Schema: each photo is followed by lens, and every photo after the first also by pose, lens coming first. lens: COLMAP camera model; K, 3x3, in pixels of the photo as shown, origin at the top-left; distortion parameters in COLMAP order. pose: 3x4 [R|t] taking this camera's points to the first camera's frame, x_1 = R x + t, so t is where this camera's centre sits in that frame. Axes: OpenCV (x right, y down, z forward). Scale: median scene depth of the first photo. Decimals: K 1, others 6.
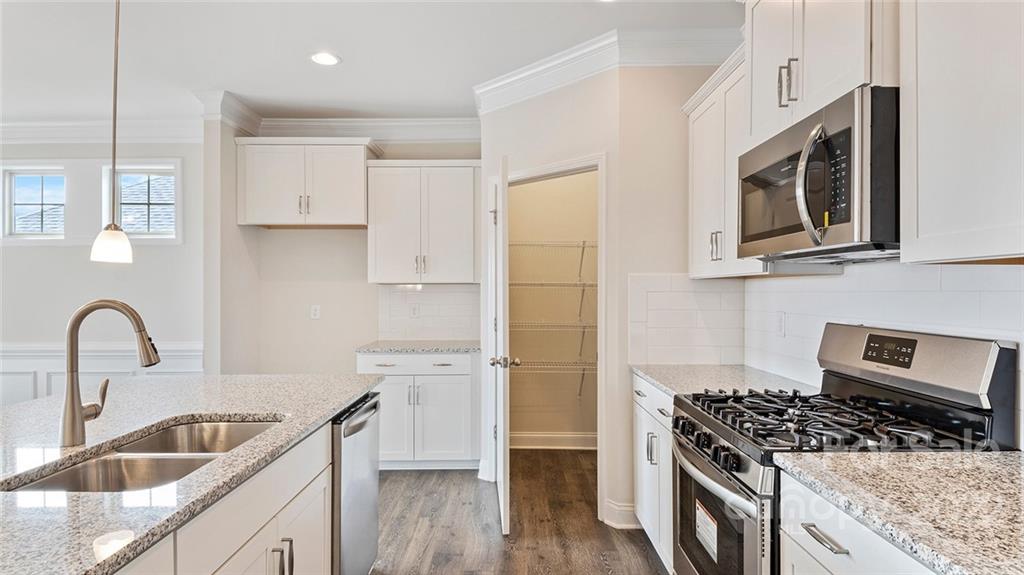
lens RADIAL K [[554.1, 0, 508.5], [0, 554.1, 293.7], [0, 0, 1]] dist [0.018183, -0.002136]
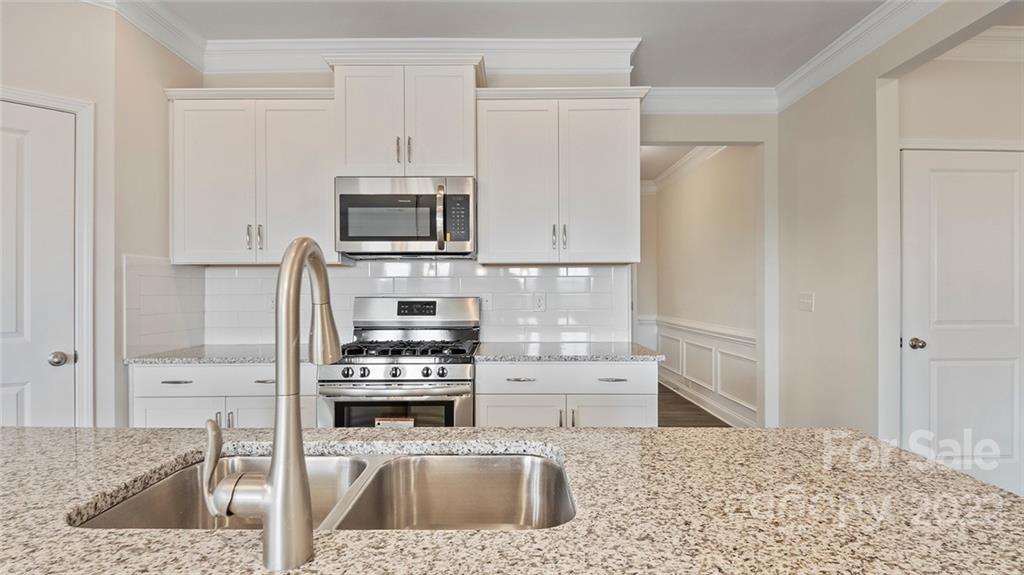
lens RADIAL K [[506.0, 0, 512.0], [0, 506.0, 287.5], [0, 0, 1]] dist [0.033825, -0.036262]
pose [[-0.004839, 0.008904, 0.999949, -0.946981], [0.009981, 0.999911, -0.008855, 0.047730], [-0.999938, 0.009937, -0.004928, 0.649475]]
